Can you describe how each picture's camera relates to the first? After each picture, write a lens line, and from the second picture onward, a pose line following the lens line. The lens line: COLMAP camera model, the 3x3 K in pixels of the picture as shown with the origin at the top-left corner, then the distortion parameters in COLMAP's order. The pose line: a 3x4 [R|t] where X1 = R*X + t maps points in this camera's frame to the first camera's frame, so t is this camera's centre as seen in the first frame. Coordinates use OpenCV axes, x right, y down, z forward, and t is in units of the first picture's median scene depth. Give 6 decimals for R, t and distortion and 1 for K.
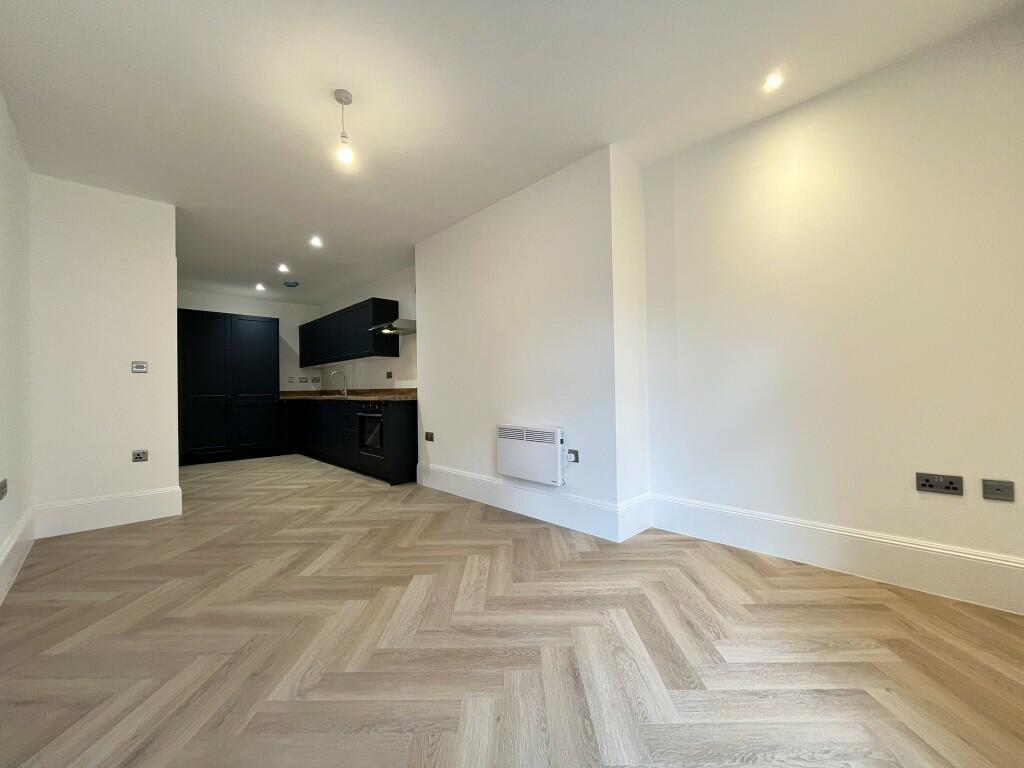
lens RADIAL K [[410.0, 0, 512.2], [0, 410.0, 373.2], [0, 0, 1]] dist [-0.001393, -0.000137]
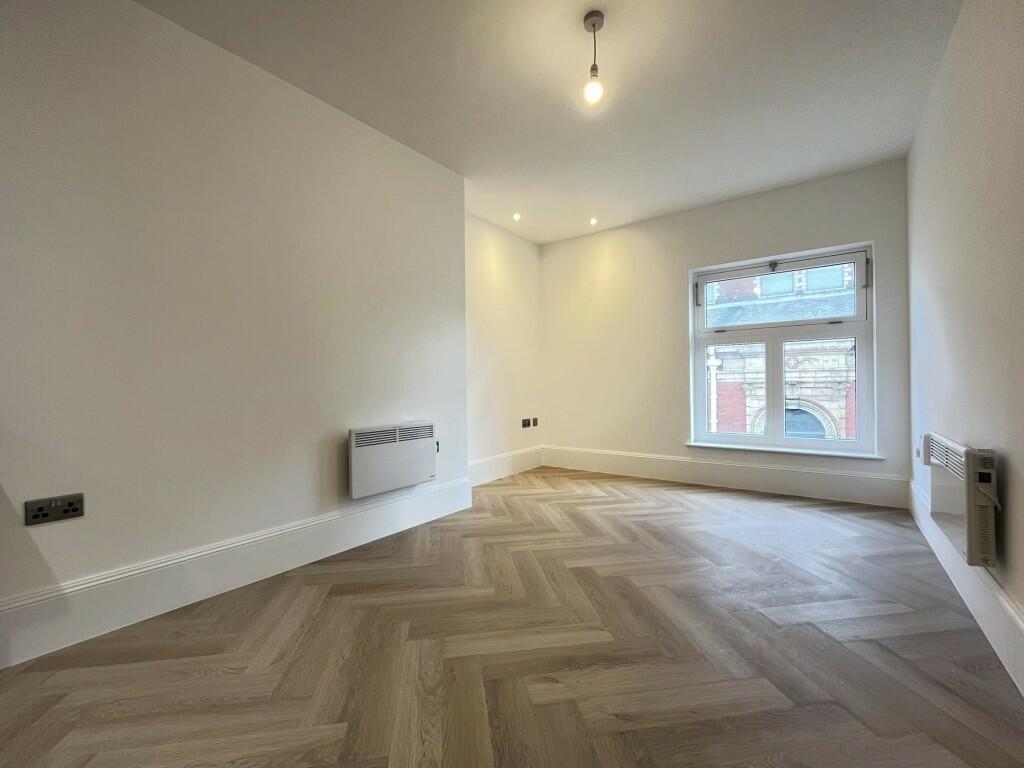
lens RADIAL K [[414.7, 0, 510.0], [0, 414.7, 385.9], [0, 0, 1]] dist [-0.001124, -0.000358]
pose [[-0.126068, 0.024326, 0.991723, -0.997913], [0.001571, 0.999703, -0.024322, 0.088890], [-0.992020, -0.001508, -0.126069, 1.070101]]
